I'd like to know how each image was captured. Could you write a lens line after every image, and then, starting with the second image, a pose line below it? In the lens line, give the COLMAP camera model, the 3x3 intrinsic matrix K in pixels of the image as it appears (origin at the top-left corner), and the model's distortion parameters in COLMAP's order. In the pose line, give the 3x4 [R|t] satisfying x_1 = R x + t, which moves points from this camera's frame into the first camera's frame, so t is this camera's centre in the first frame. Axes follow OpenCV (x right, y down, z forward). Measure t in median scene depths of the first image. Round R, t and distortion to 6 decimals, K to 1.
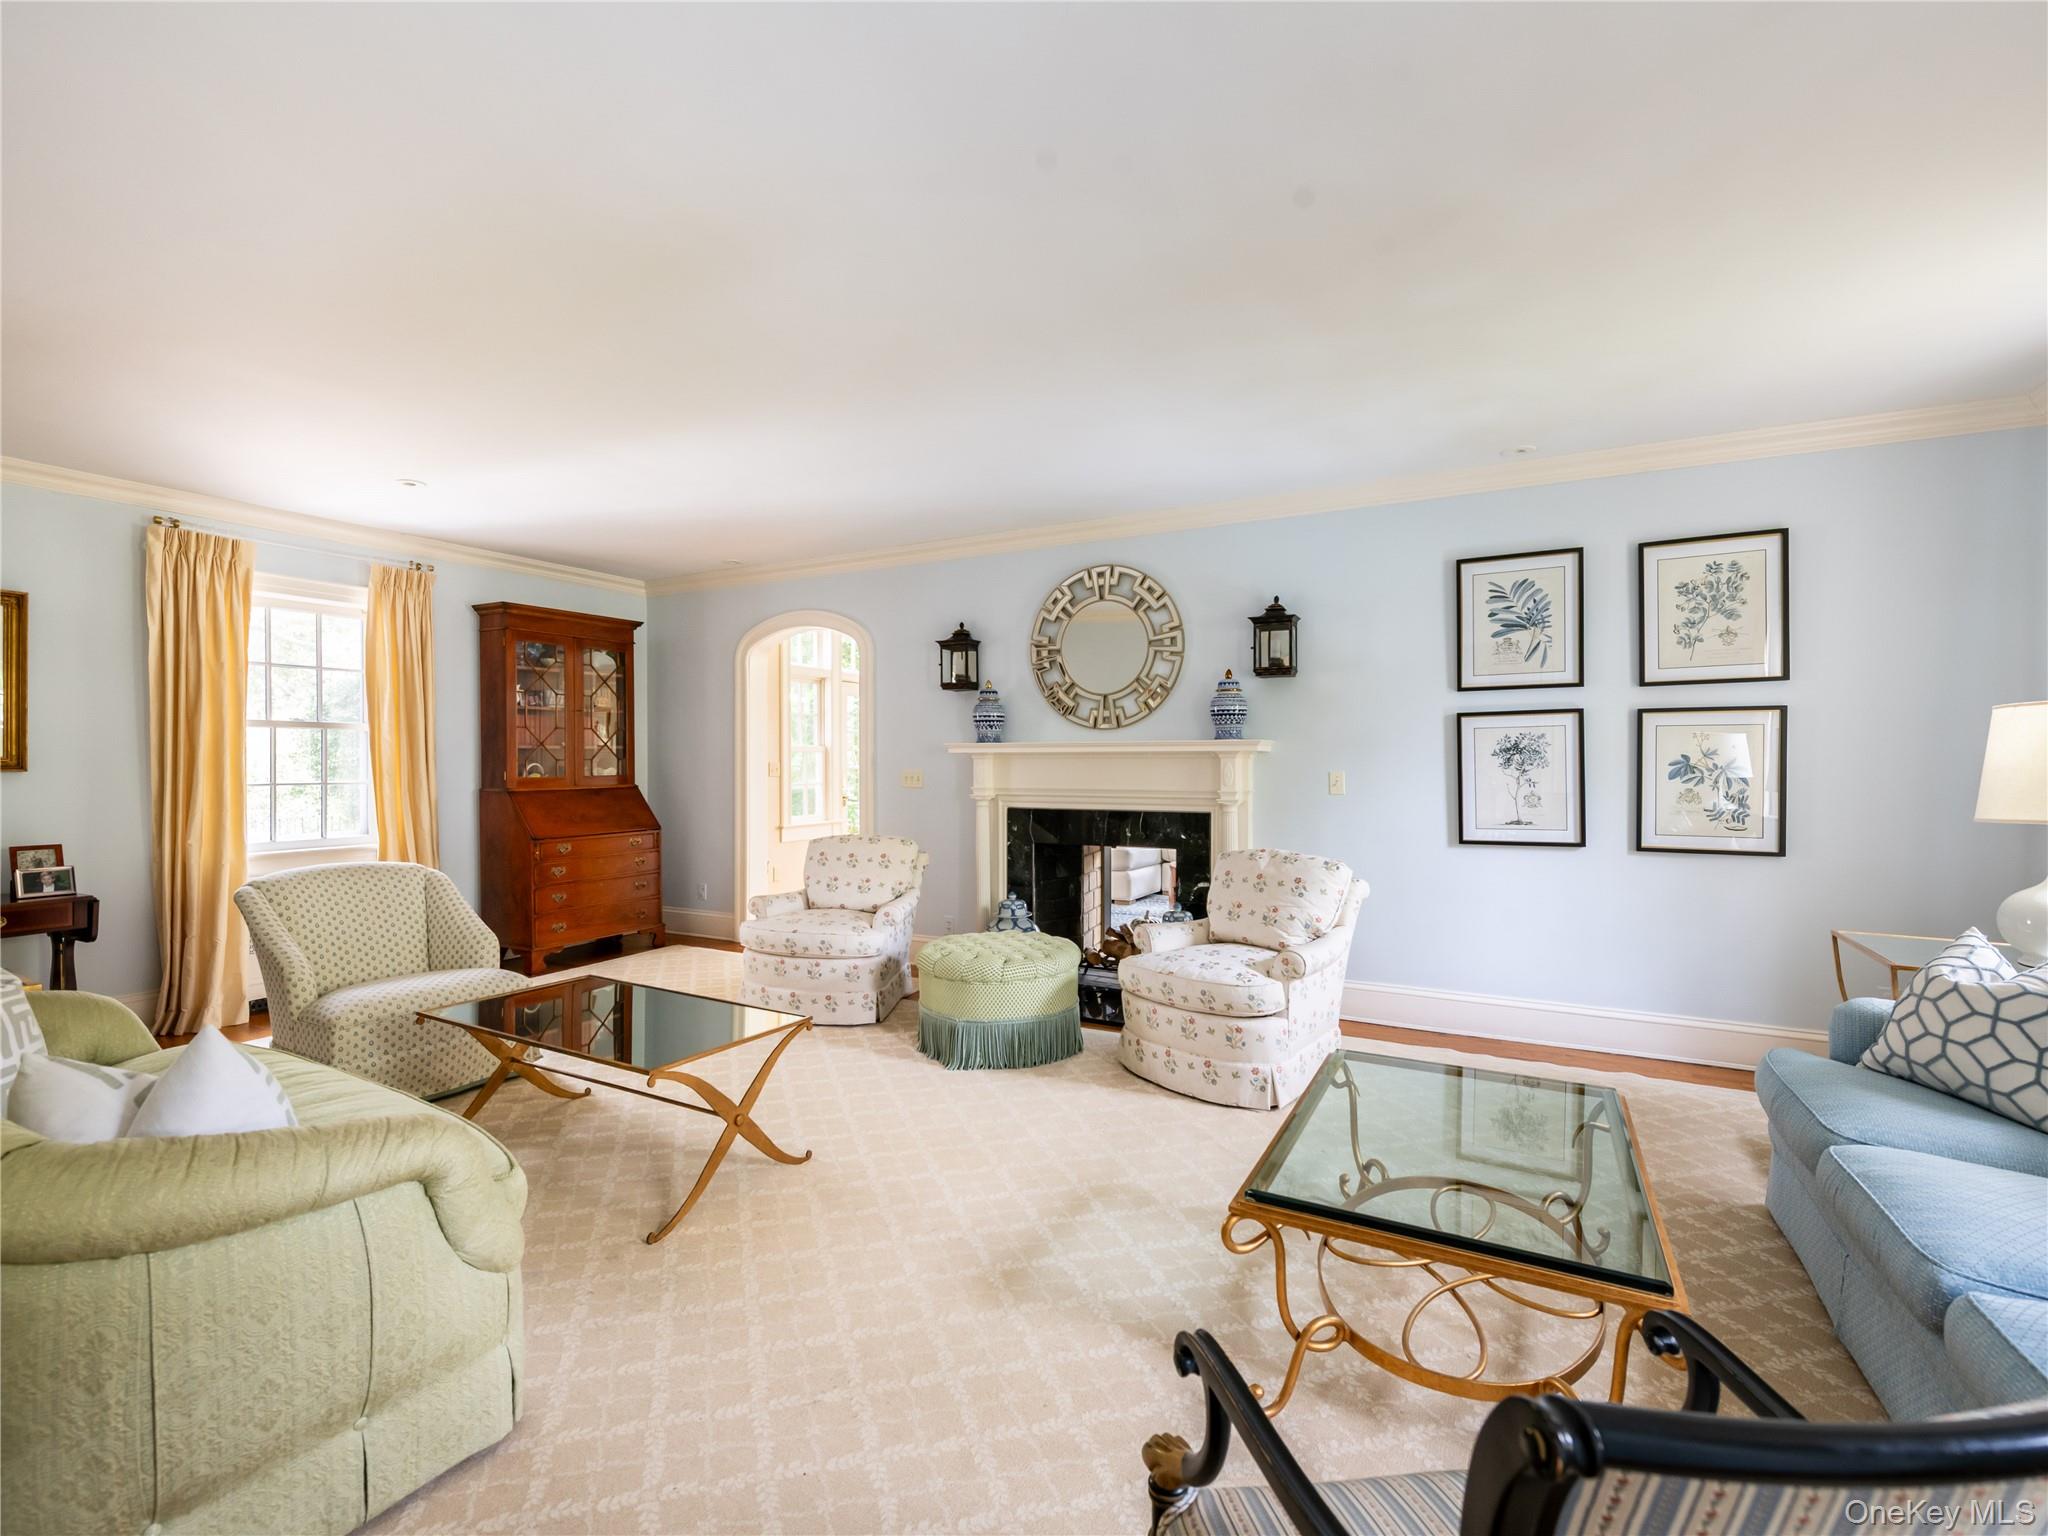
lens RADIAL K [[910.2, 0, 1024.0], [0, 910.2, 768.0], [0, 0, 1]] dist [-0.015934, -0.000674]
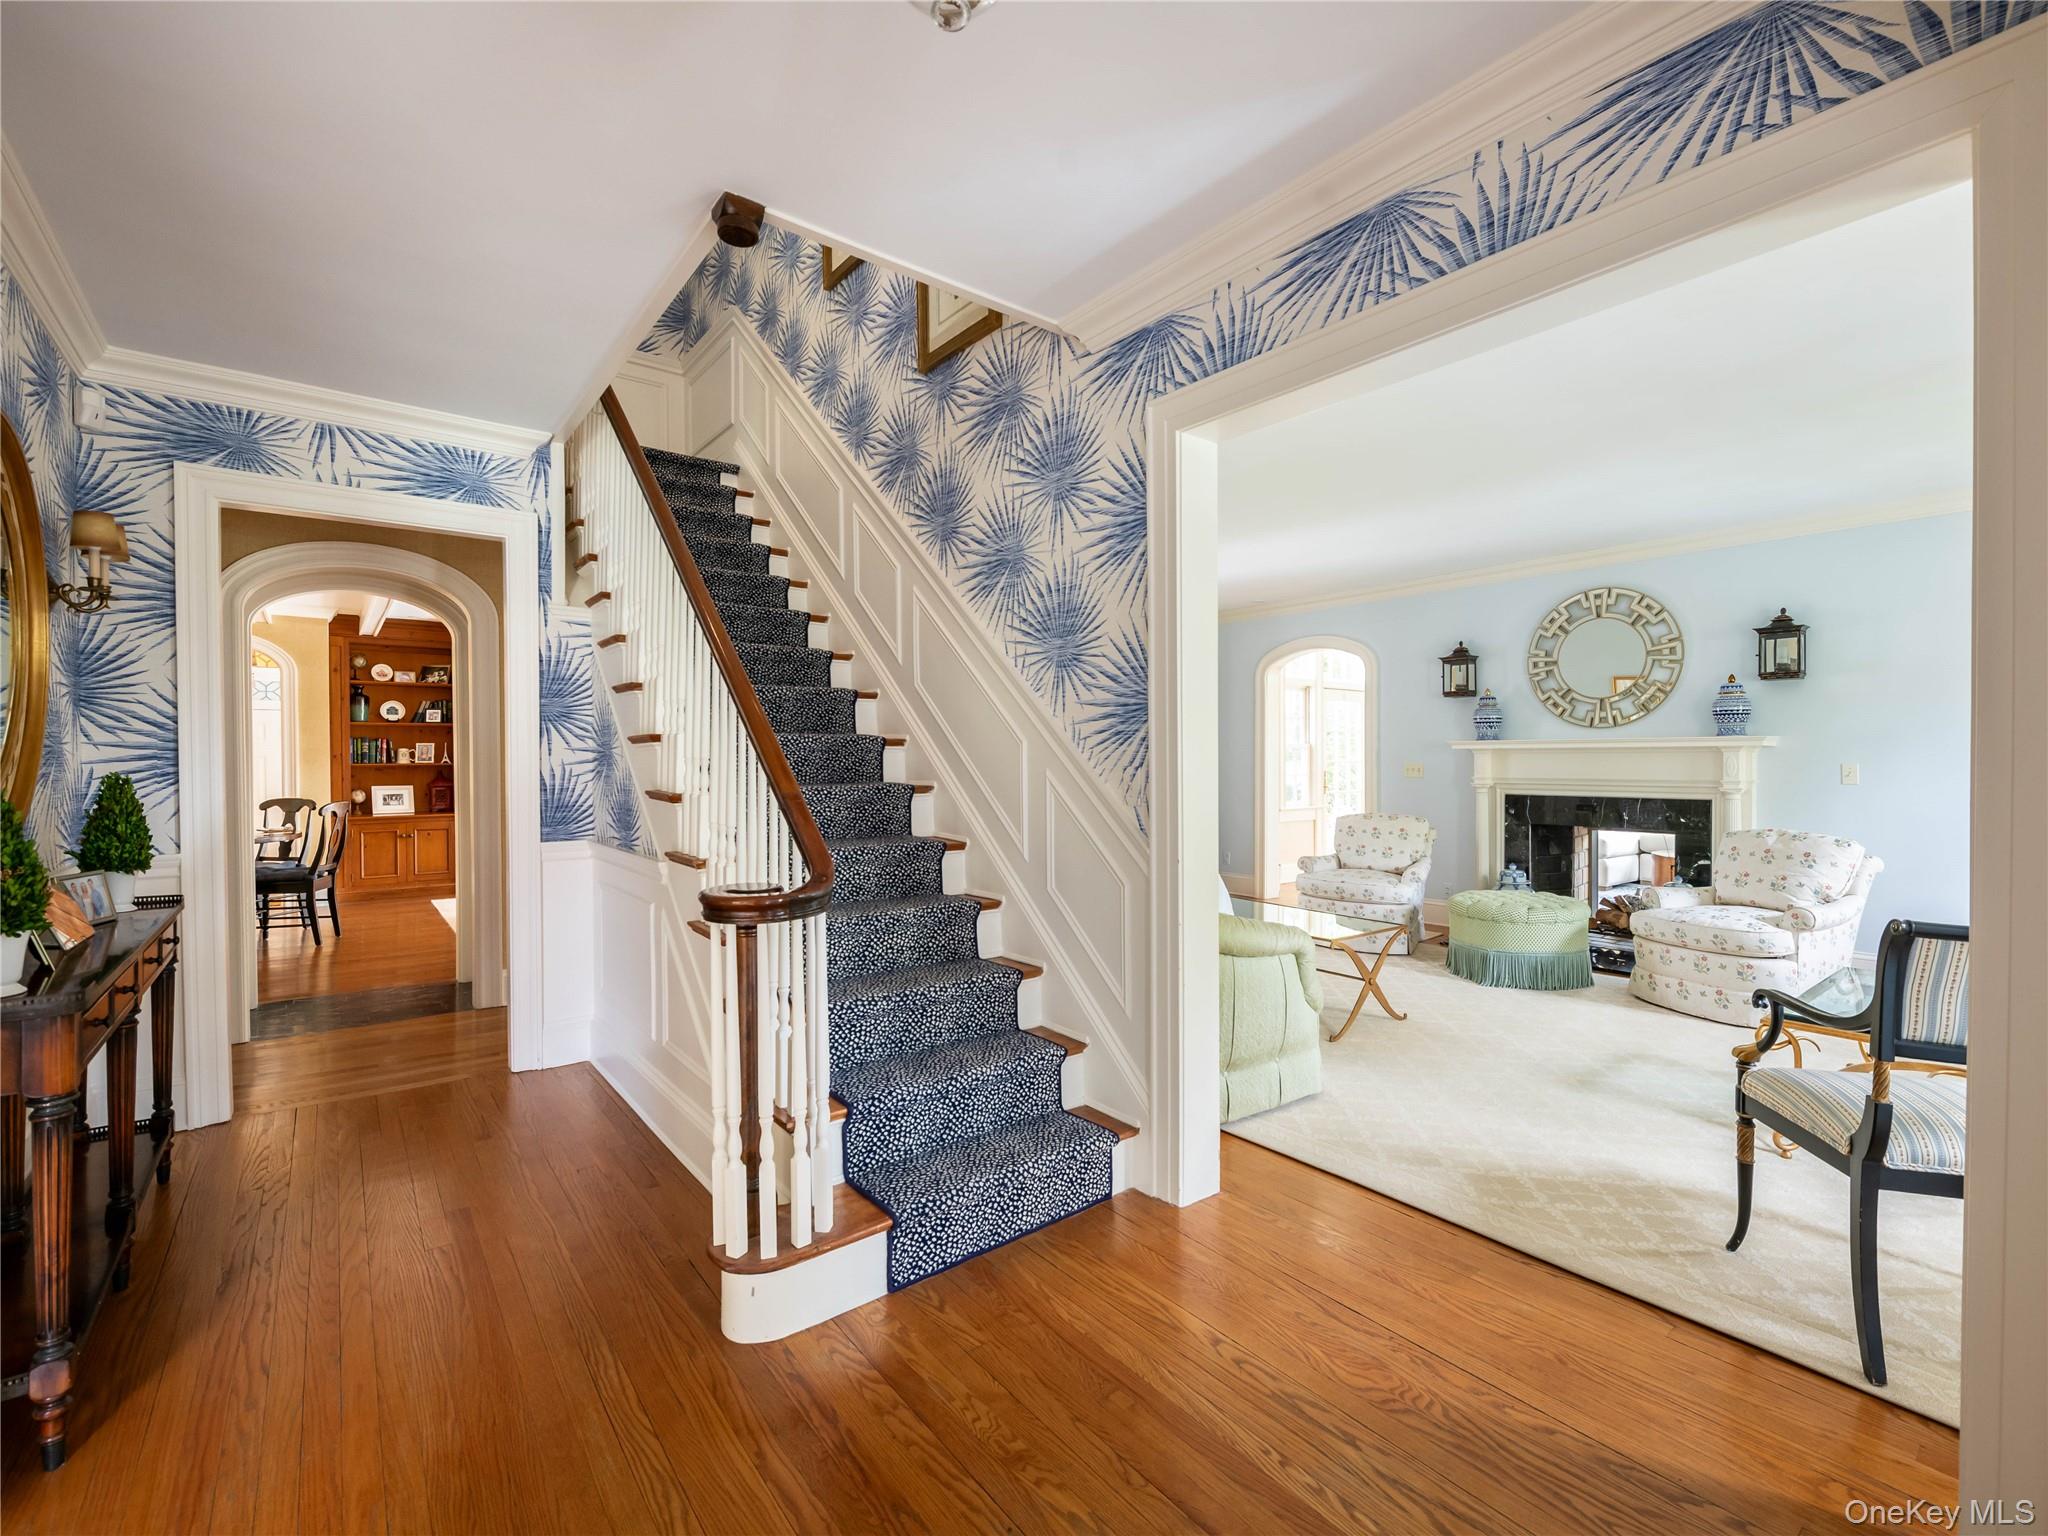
lens RADIAL K [[910.2, 0, 1024.0], [0, 910.2, 768.0], [0, 0, 1]] dist [-0.015934, -0.000674]
pose [[0.913621, 0.001251, -0.406564, -0.131107], [0.001145, 0.999983, 0.005649, 0.001929], [0.406565, -0.005626, 0.913605, -0.409611]]
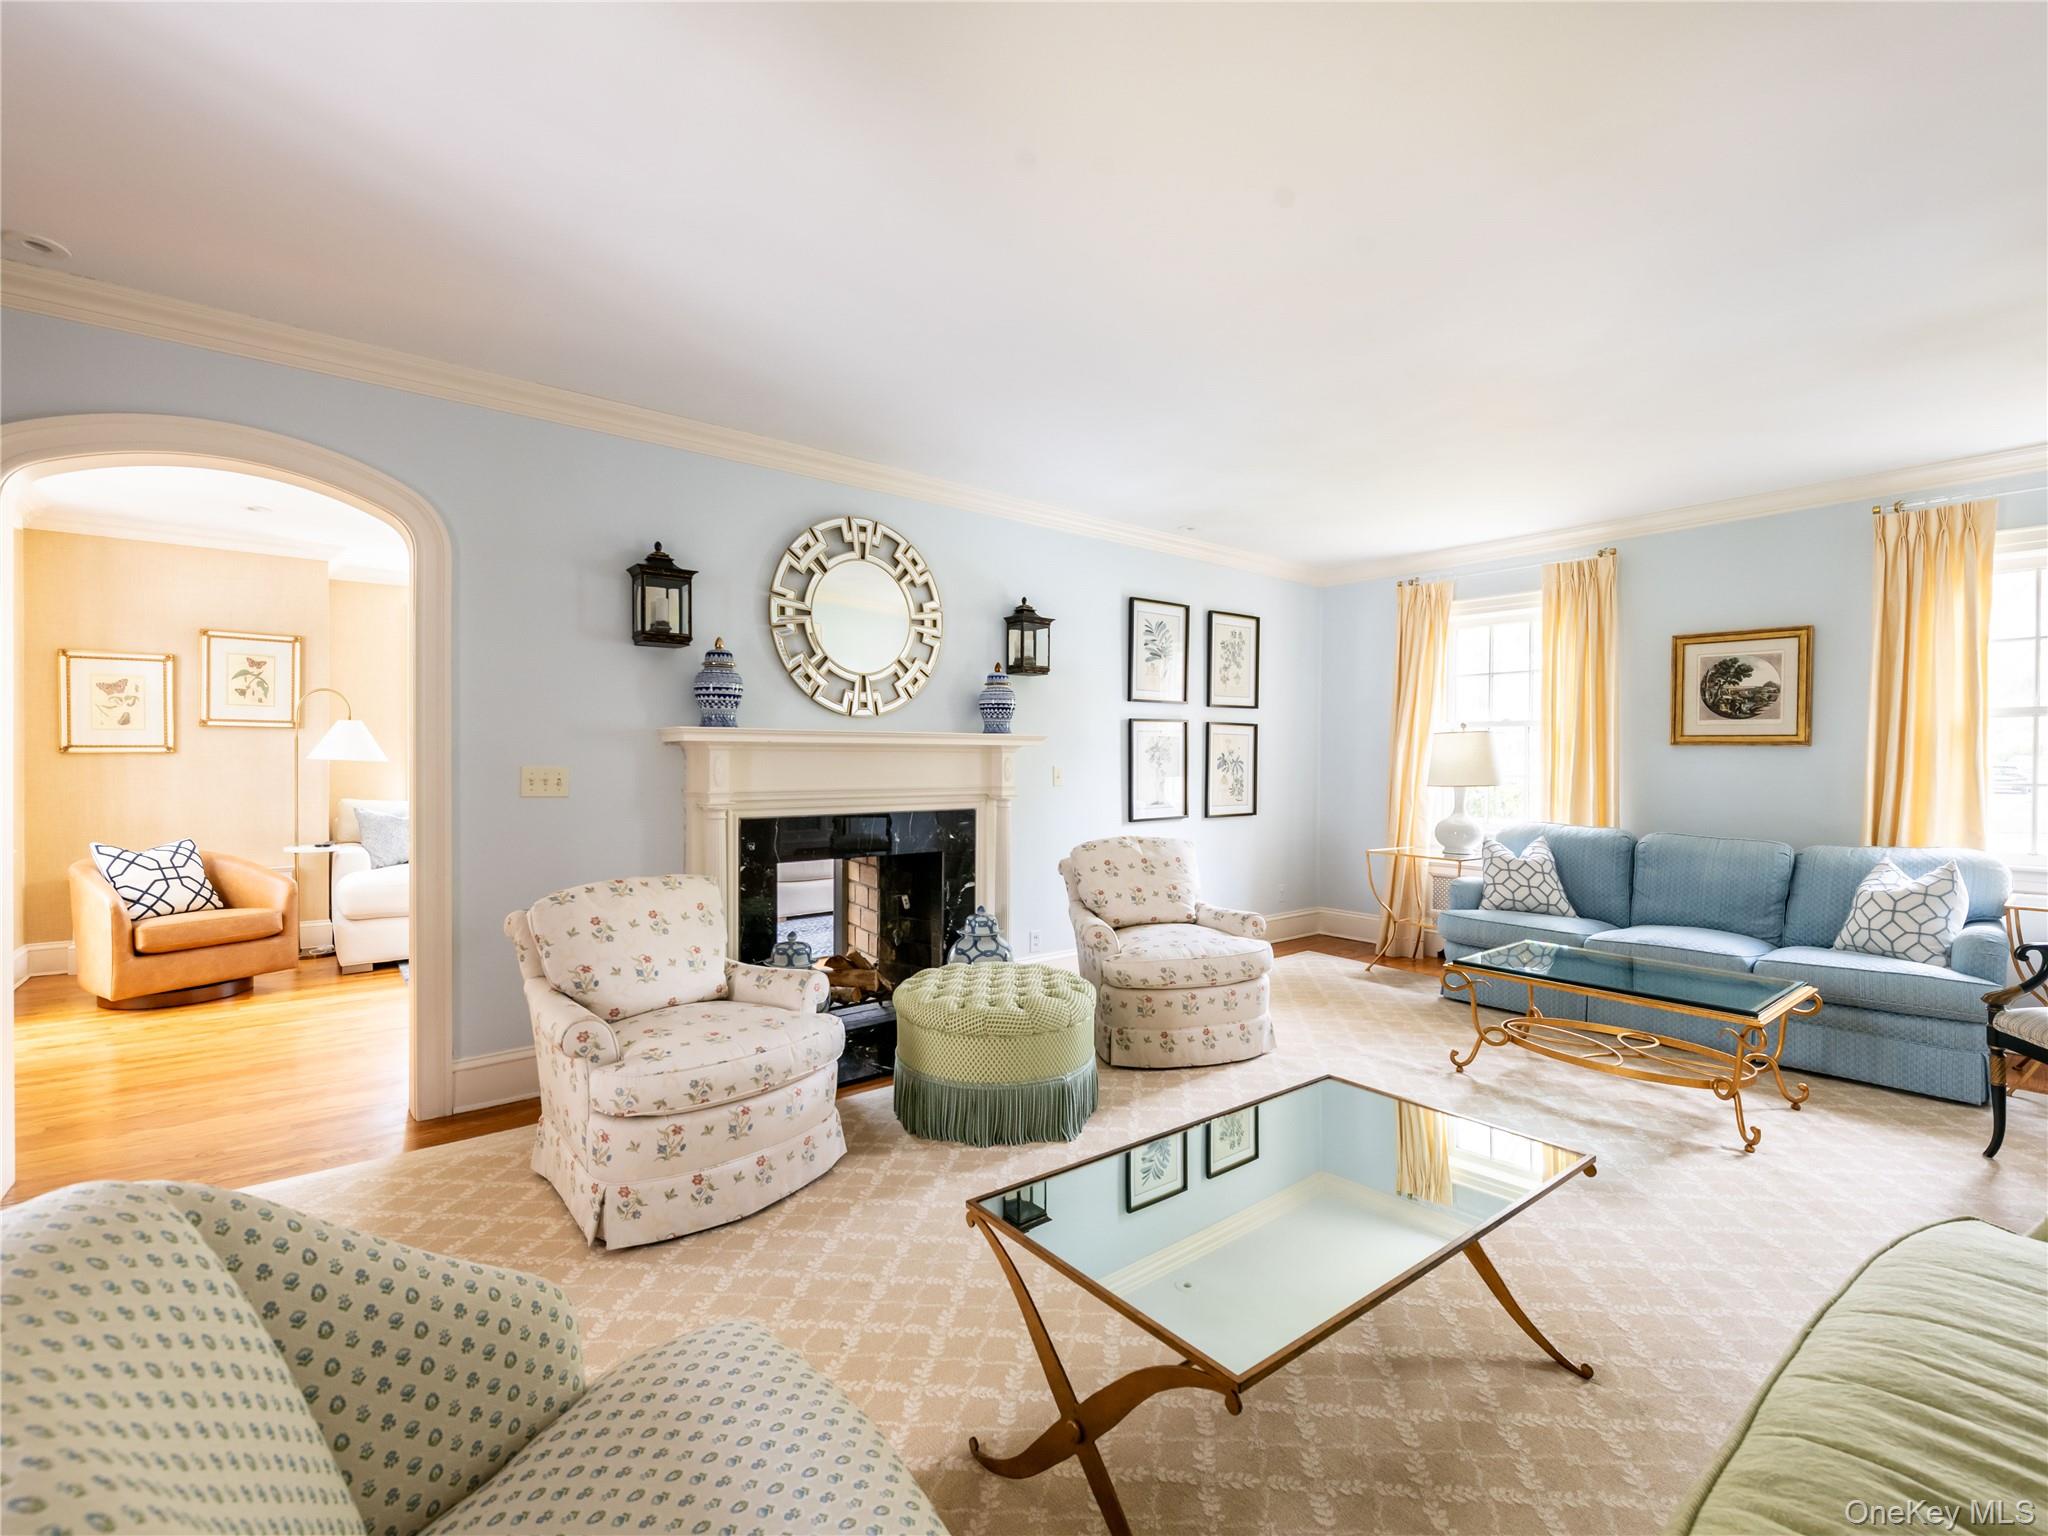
lens RADIAL K [[910.2, 0, 1024.0], [0, 910.2, 768.0], [0, 0, 1]] dist [-0.015934, -0.000674]
pose [[0.378367, -0.008378, 0.925618, -0.697267], [0.000909, 0.999962, 0.008679, -0.002861], [-0.925655, -0.002442, 0.378361, 0.615055]]
